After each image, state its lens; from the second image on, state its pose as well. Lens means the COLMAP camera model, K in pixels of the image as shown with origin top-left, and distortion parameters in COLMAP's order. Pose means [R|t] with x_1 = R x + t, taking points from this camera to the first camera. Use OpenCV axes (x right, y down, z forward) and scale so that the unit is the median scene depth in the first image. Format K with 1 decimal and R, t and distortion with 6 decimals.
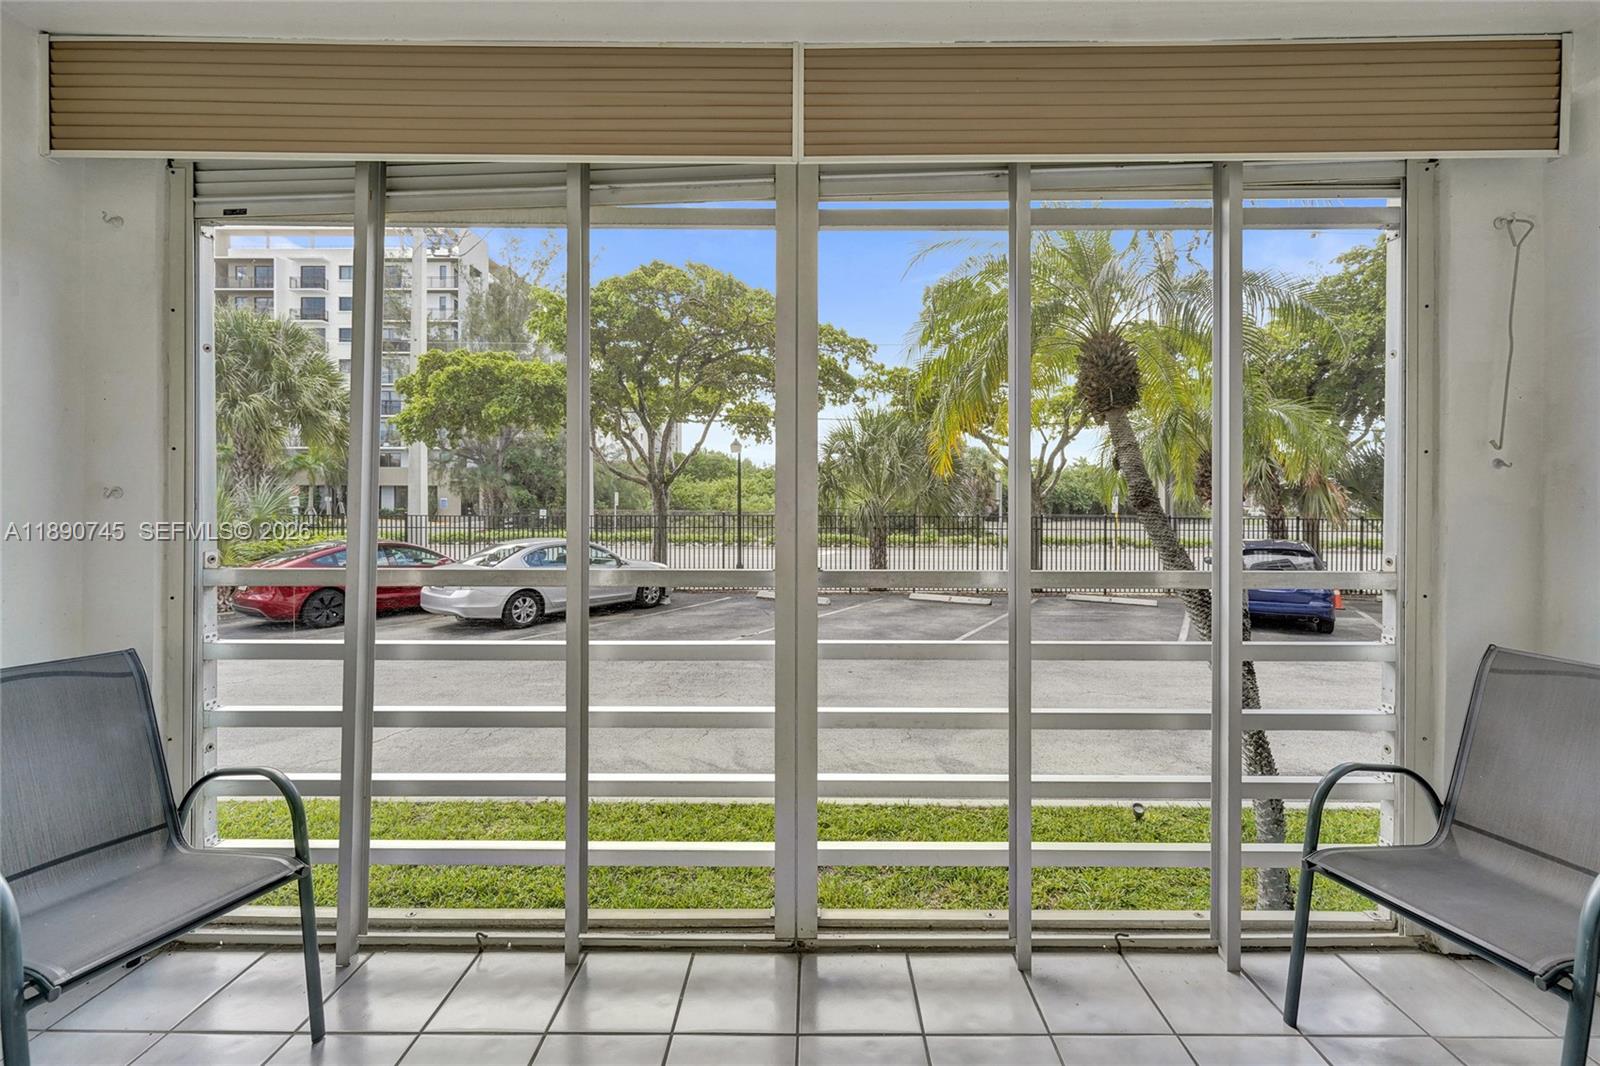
lens RADIAL K [[661.7, 0, 796.2], [0, 661.7, 532.1], [0, 0, 1]] dist [-0.000261, -0.000046]
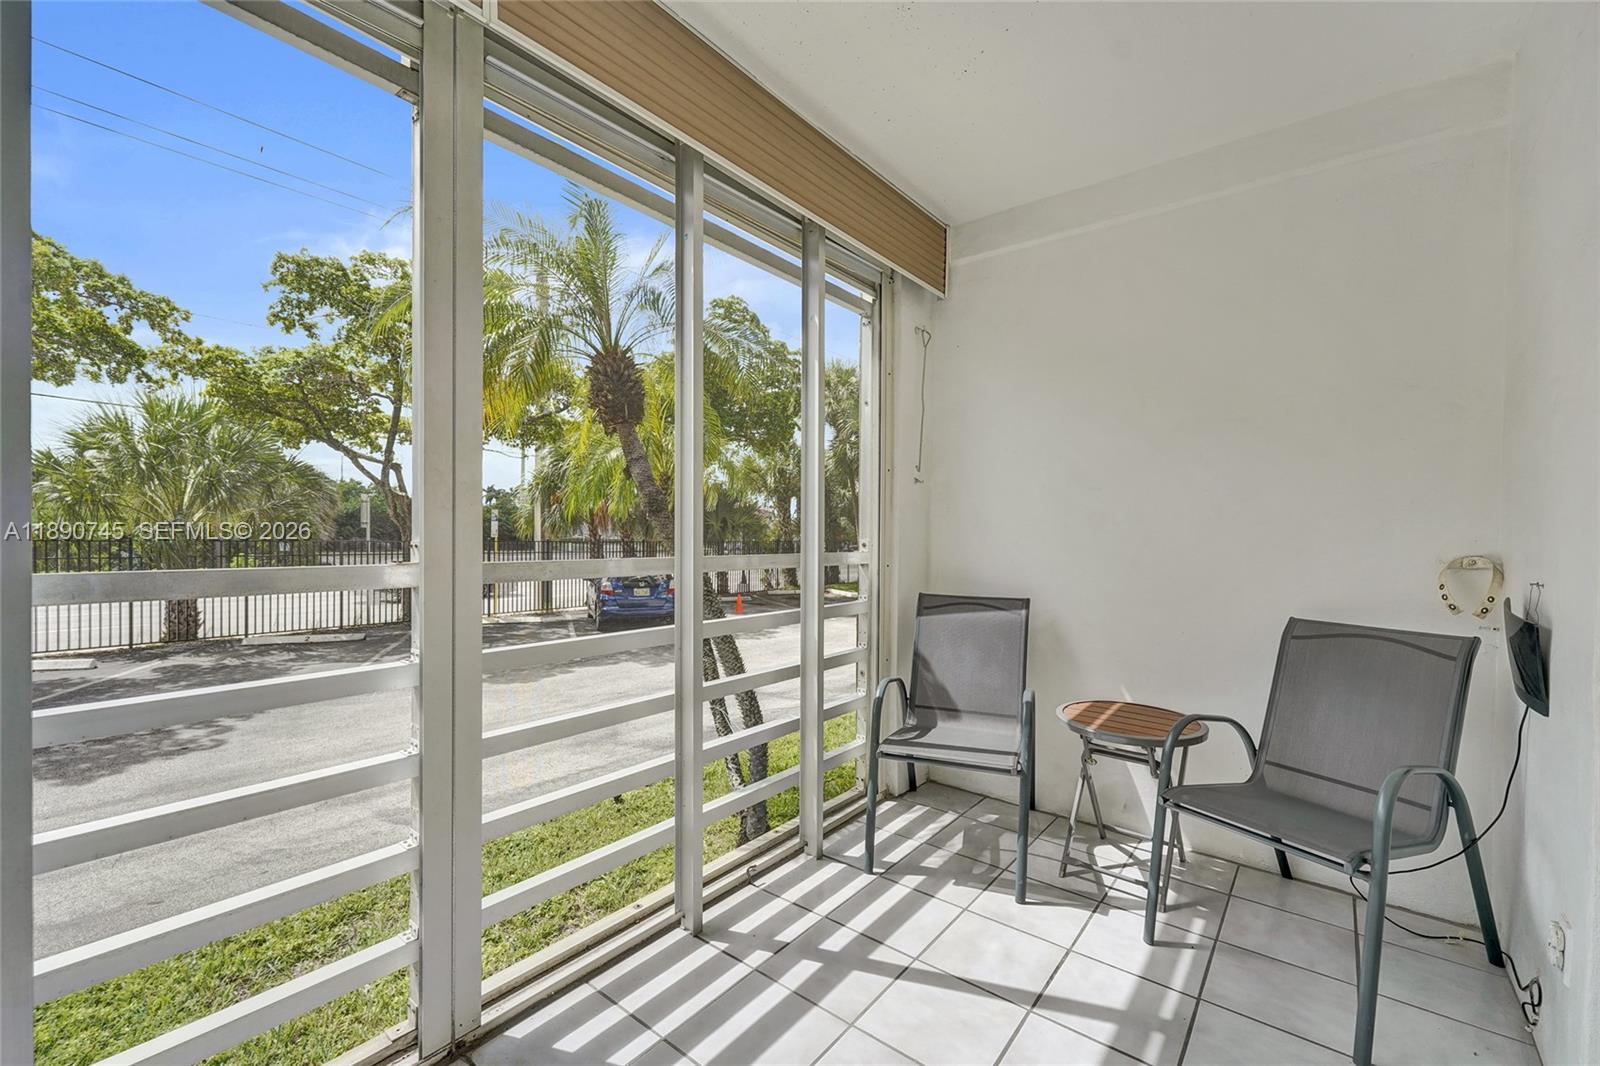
lens RADIAL K [[649.4, 0, 800.0], [0, 649.4, 533.0], [0, 0, 1]] dist [0.000399, -0.000070]
pose [[0.635091, 0.003846, 0.772427, -0.299964], [0.021882, 0.999497, -0.022968, 0.055790], [-0.772127, 0.031489, 0.634688, 0.190414]]
